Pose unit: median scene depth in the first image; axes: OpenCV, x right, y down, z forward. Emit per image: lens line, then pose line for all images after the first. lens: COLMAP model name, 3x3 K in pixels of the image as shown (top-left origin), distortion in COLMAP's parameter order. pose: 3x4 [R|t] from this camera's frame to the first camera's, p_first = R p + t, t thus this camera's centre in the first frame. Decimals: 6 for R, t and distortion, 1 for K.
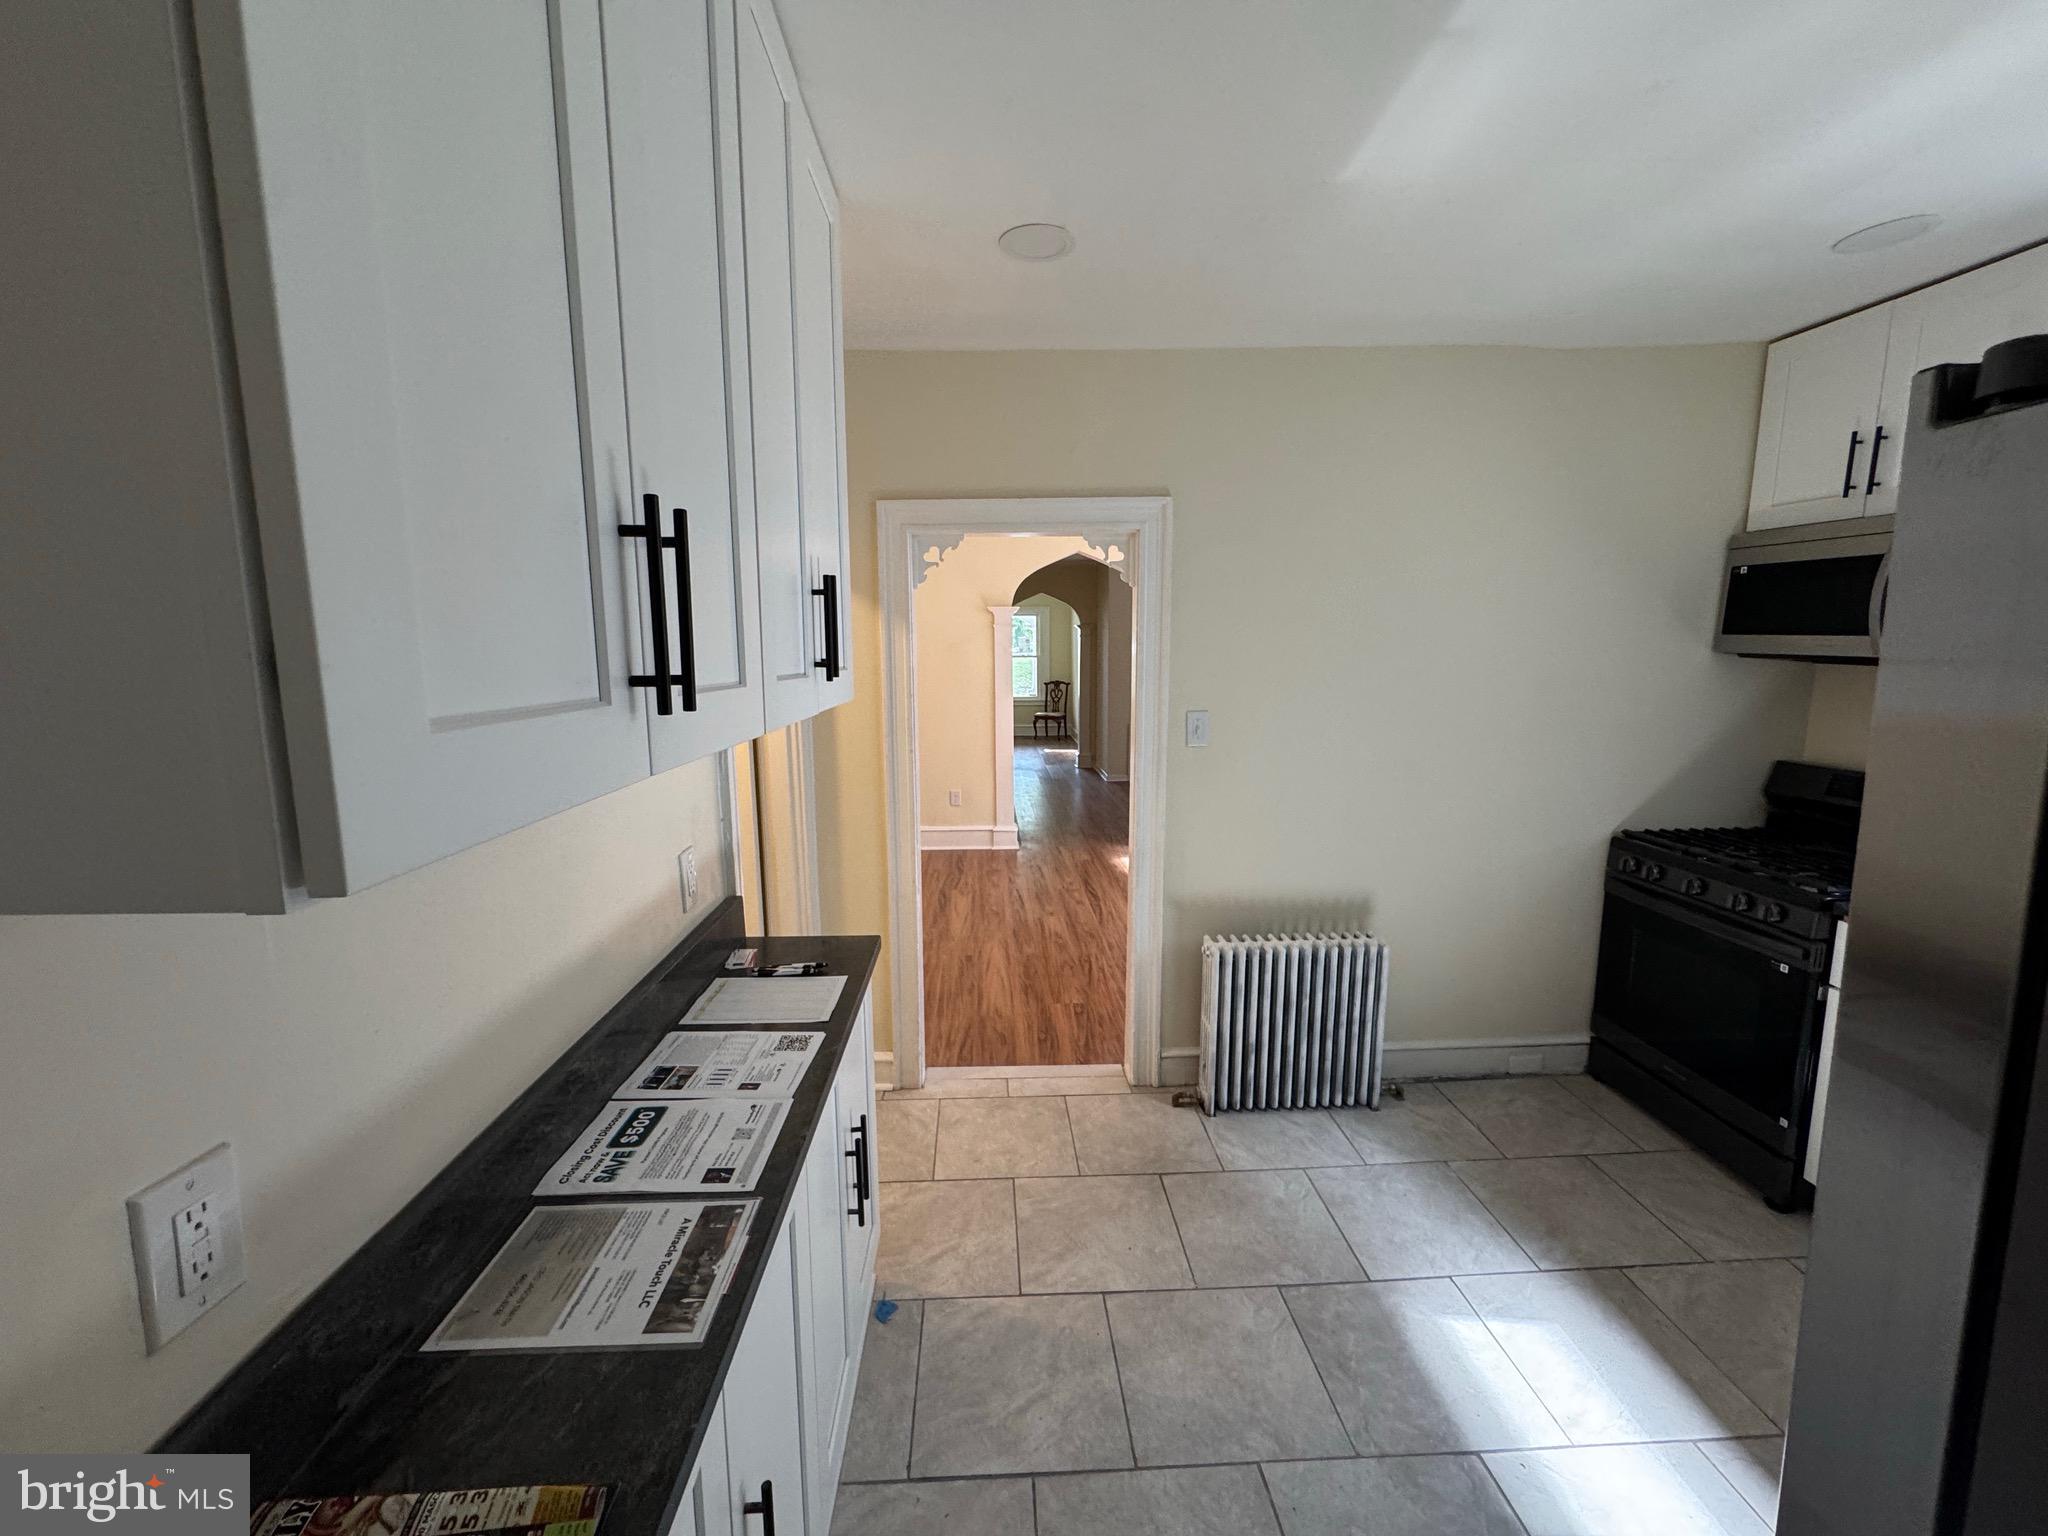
lens RADIAL K [[822.6, 0, 1027.6], [0, 822.6, 766.7], [0, 0, 1]] dist [0.002638, 0.000850]
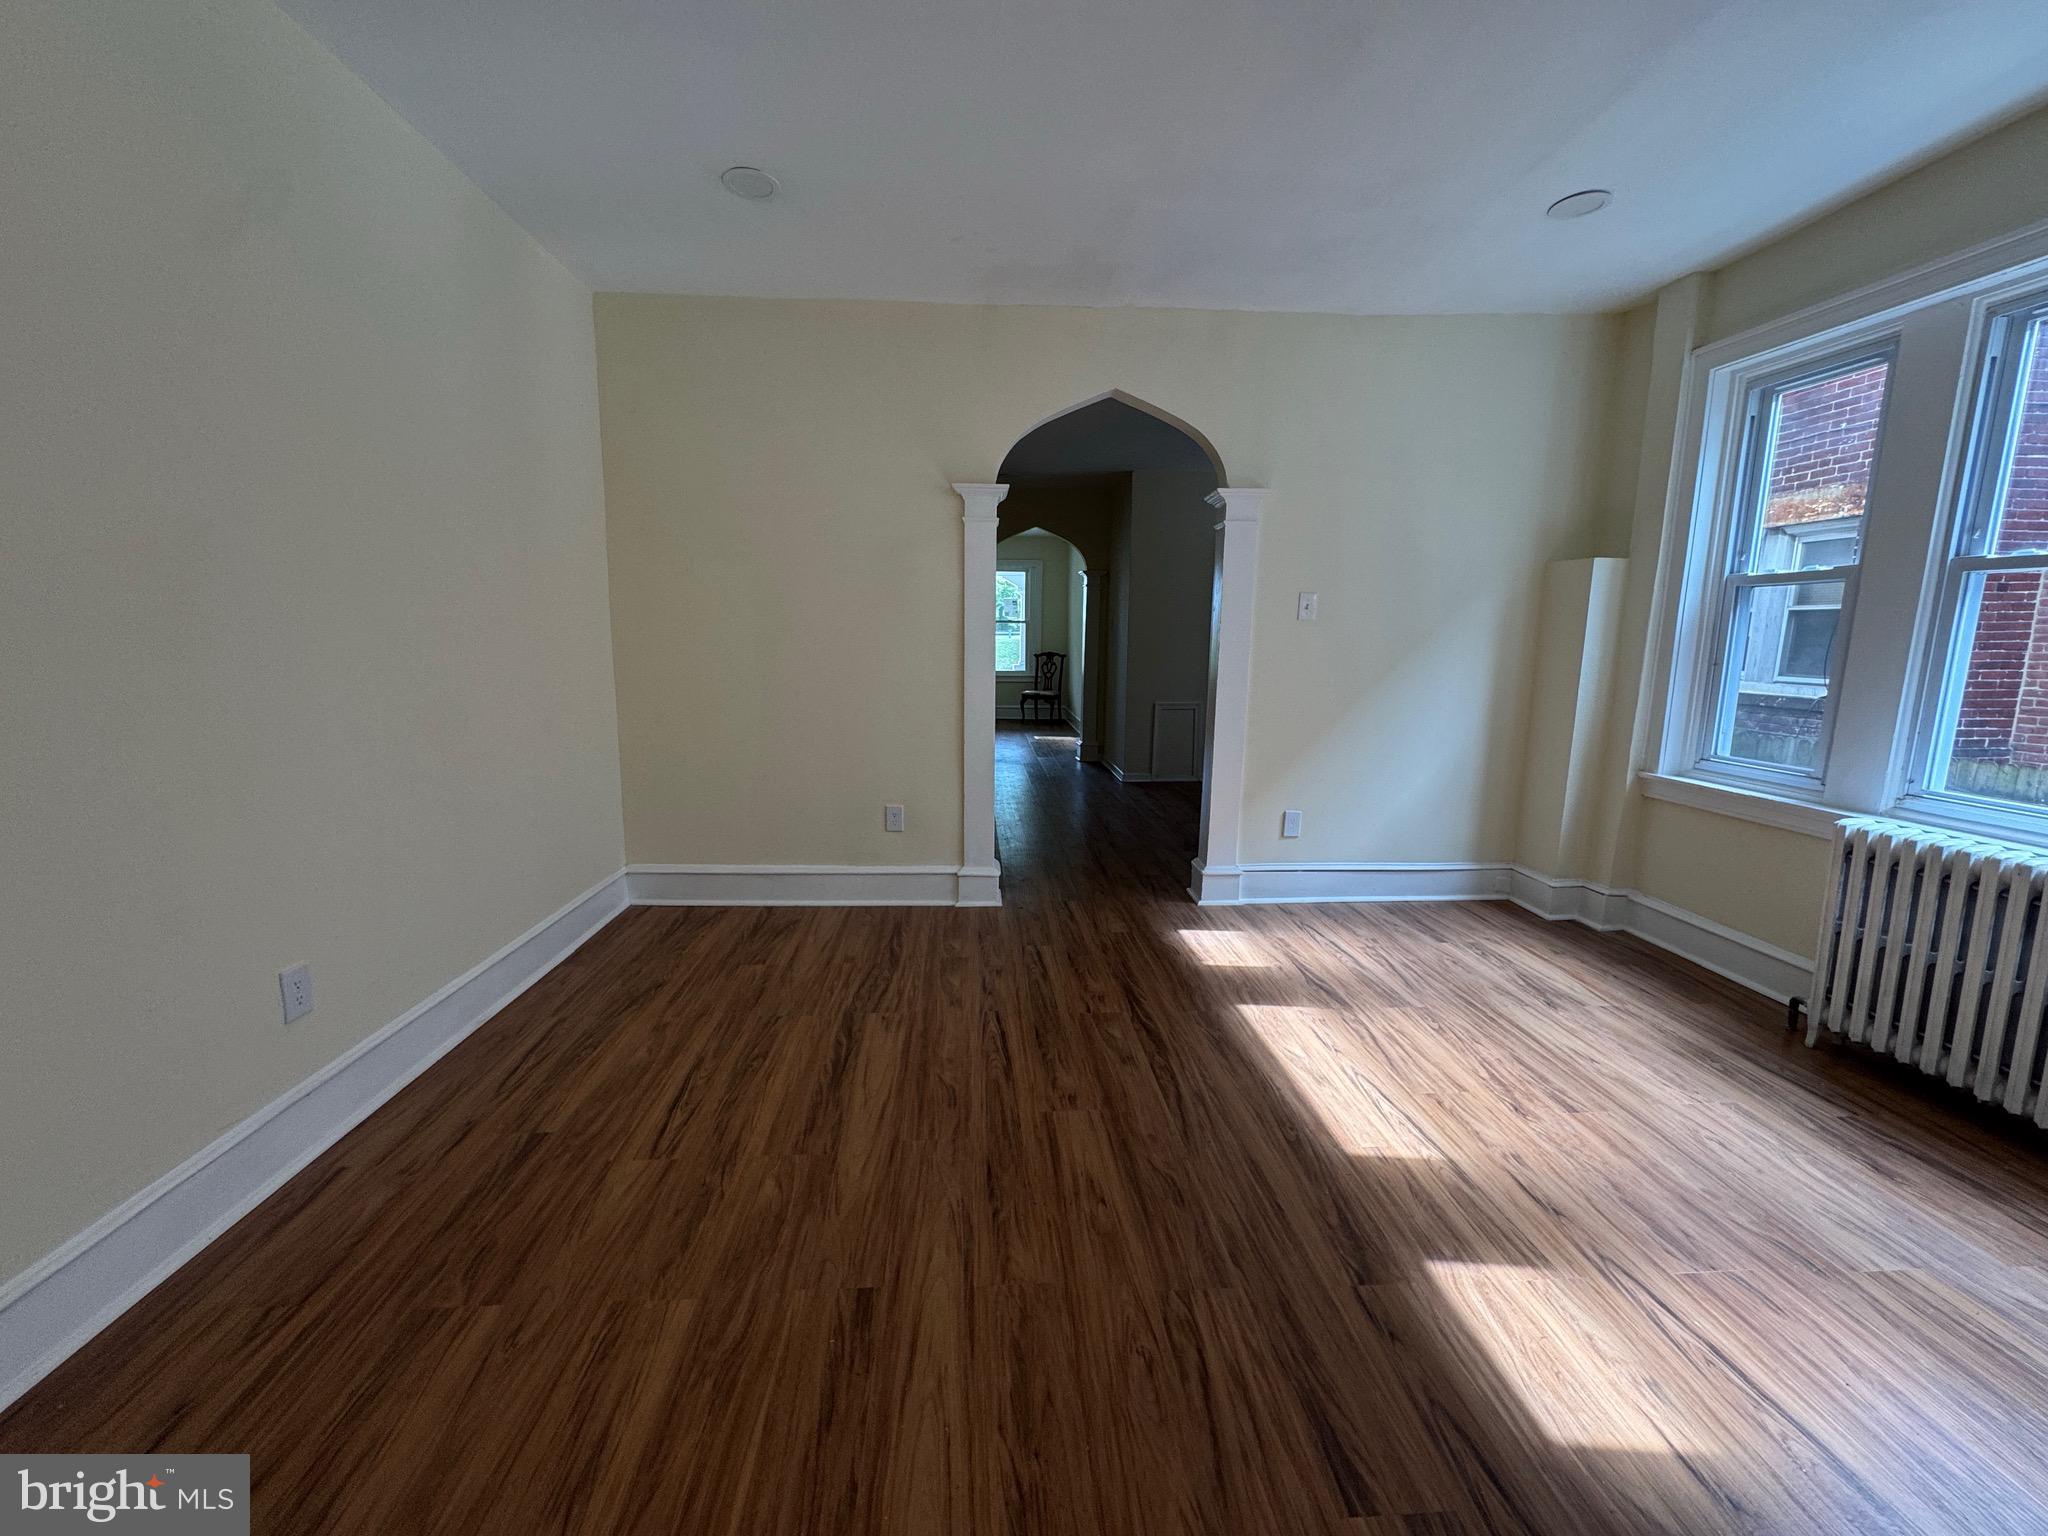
lens RADIAL K [[822.6, 0, 1028.1], [0, 822.6, 754.3], [0, 0, 1]] dist [0.002638, 0.000850]
pose [[0.999616, 0.015562, 0.022915, -0.006696], [-0.015616, 0.999876, 0.002160, -0.010686], [-0.022879, -0.002517, 0.999735, 0.415952]]
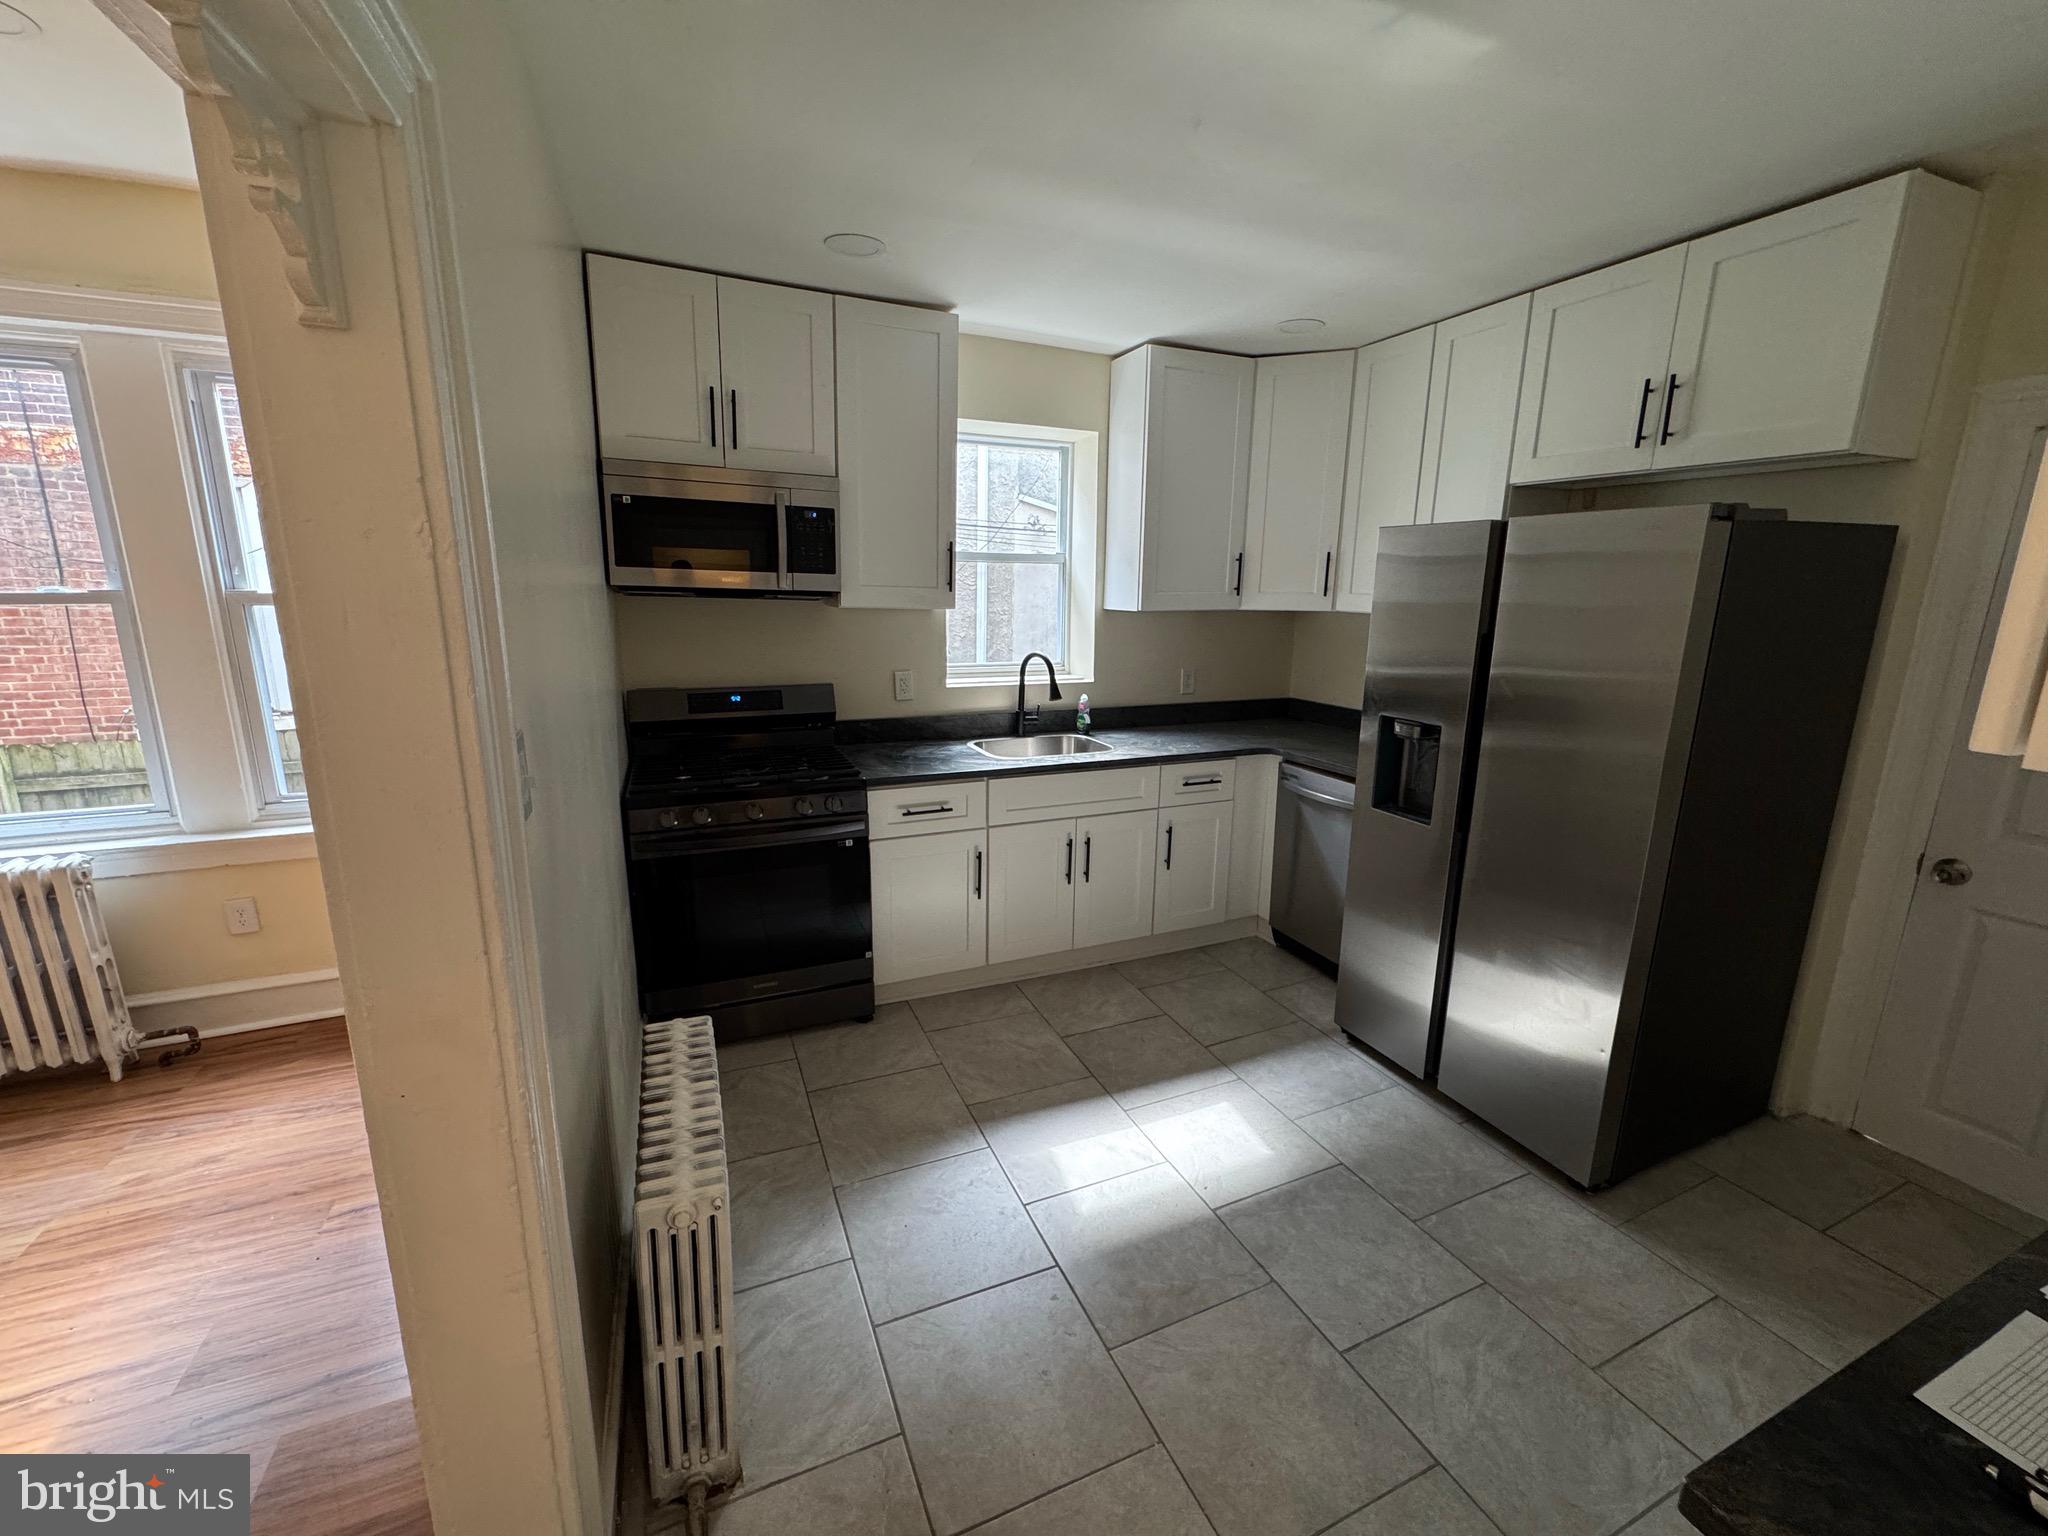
lens RADIAL K [[822.6, 0, 1025.2], [0, 822.6, 758.6], [0, 0, 1]] dist [0.002638, 0.000850]
pose [[-0.349937, -0.187418, 0.917834, -0.102354], [0.126641, 0.961323, 0.244582, -0.051158], [-0.928174, 0.201824, -0.312667, 0.389076]]
